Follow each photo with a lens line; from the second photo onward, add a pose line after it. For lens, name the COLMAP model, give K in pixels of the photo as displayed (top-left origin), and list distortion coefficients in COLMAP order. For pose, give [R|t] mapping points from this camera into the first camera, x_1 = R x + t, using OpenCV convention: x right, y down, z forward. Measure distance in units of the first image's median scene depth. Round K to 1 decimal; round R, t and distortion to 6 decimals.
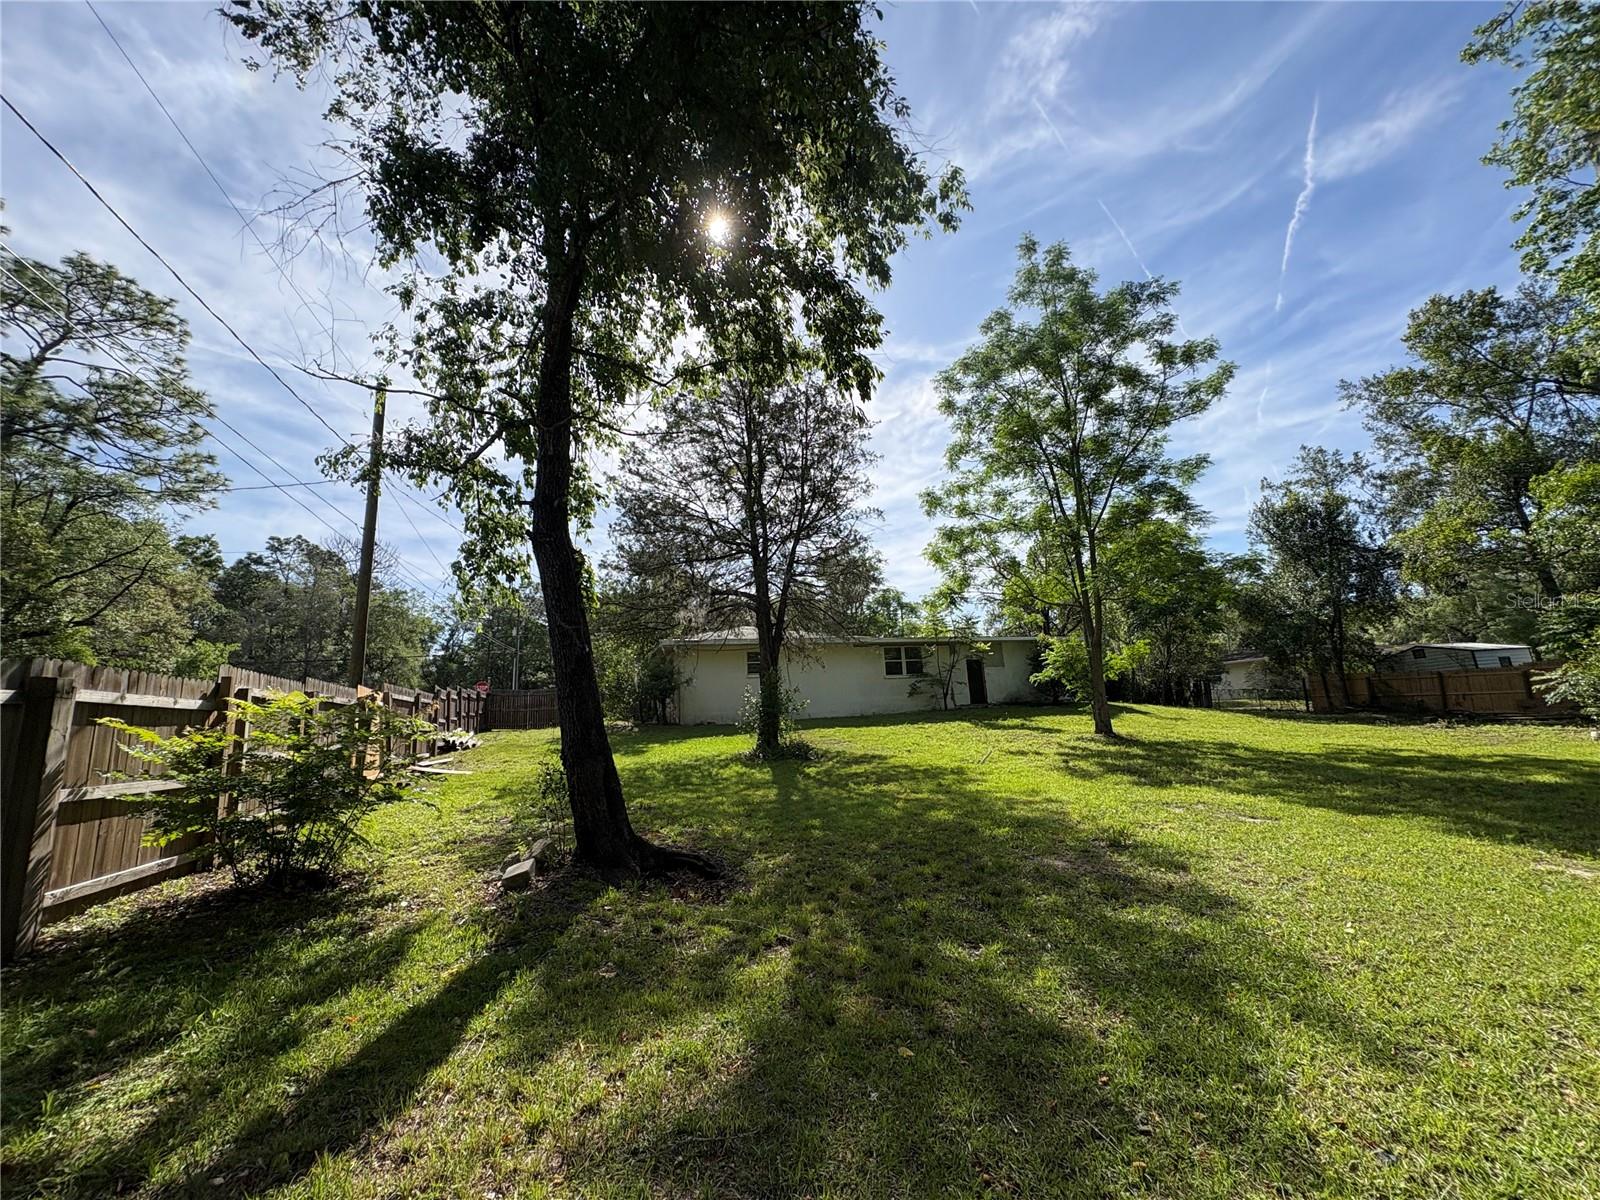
lens RADIAL K [[636.5, 0, 798.5], [0, 636.5, 602.6], [0, 0, 1]] dist [0.003685, -0.001527]
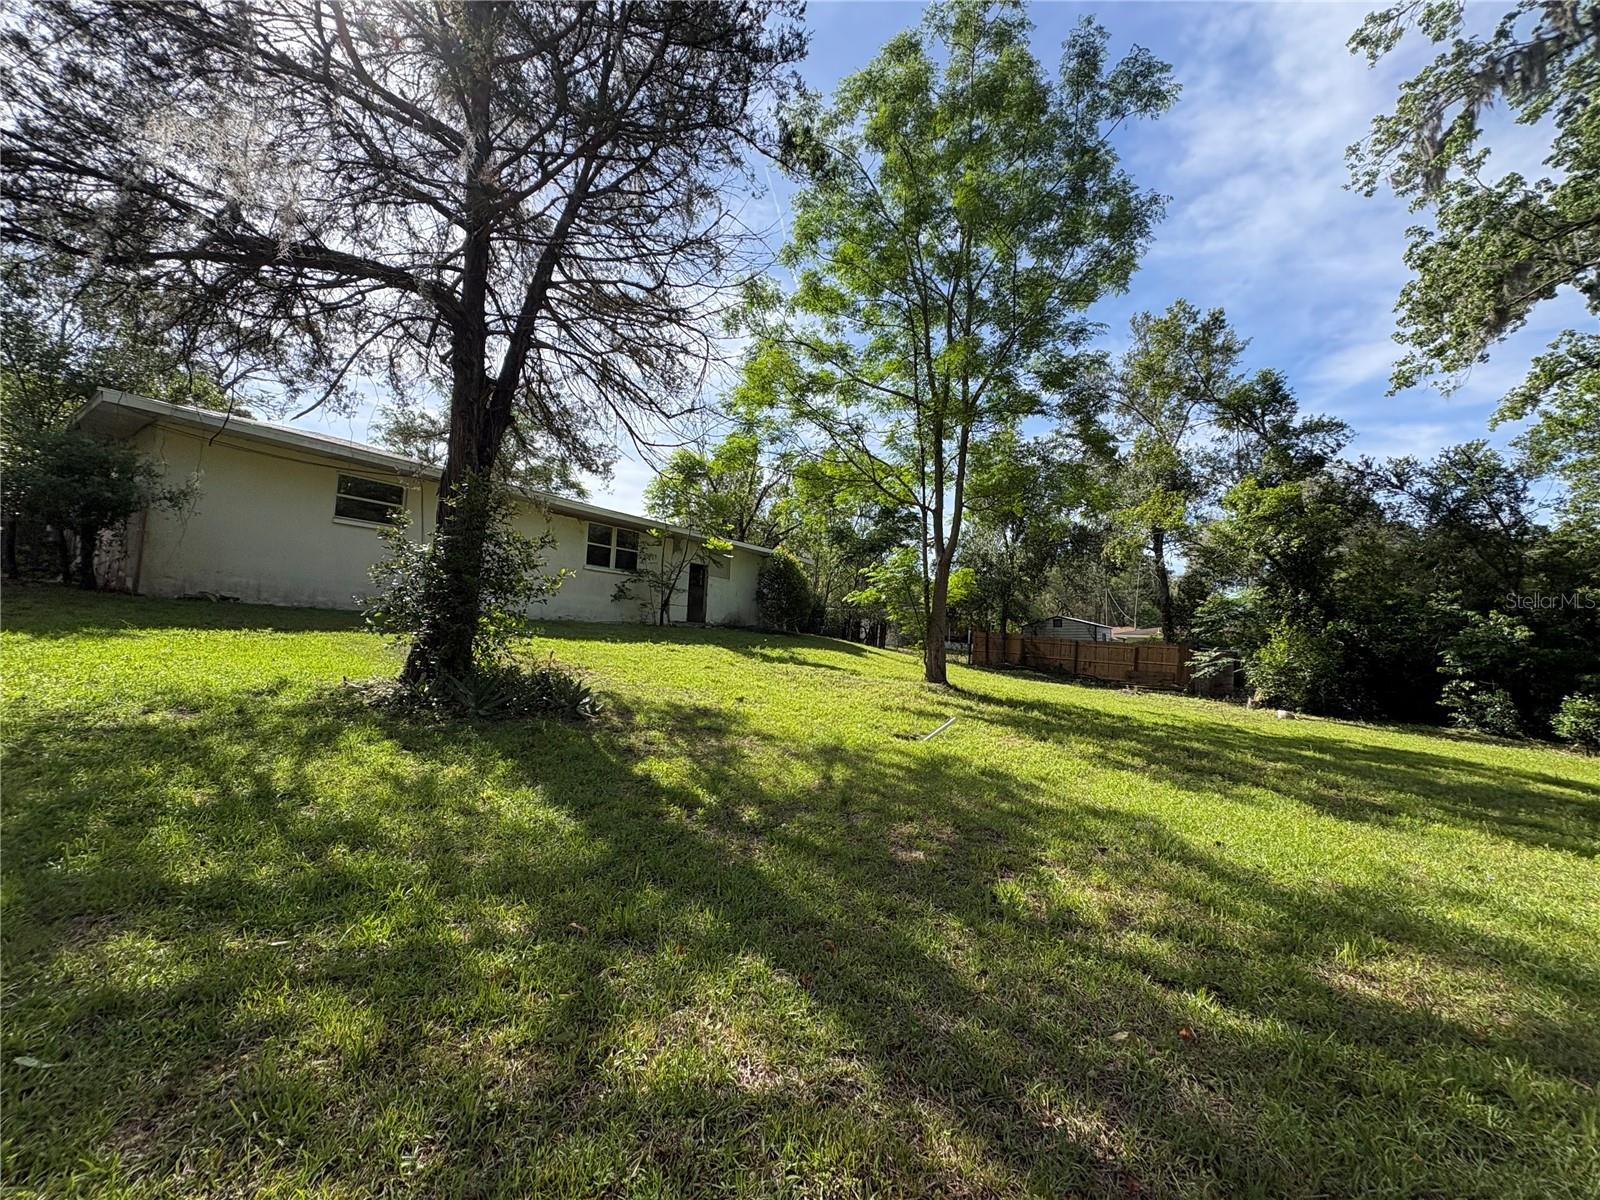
lens RADIAL K [[636.5, 0, 793.6], [0, 636.5, 594.9], [0, 0, 1]] dist [0.003685, -0.001527]
pose [[0.811490, 0.136211, 0.568270, -0.066704], [-0.199587, 0.978581, 0.050450, 0.078662], [-0.549226, -0.154359, 0.821294, 0.382384]]
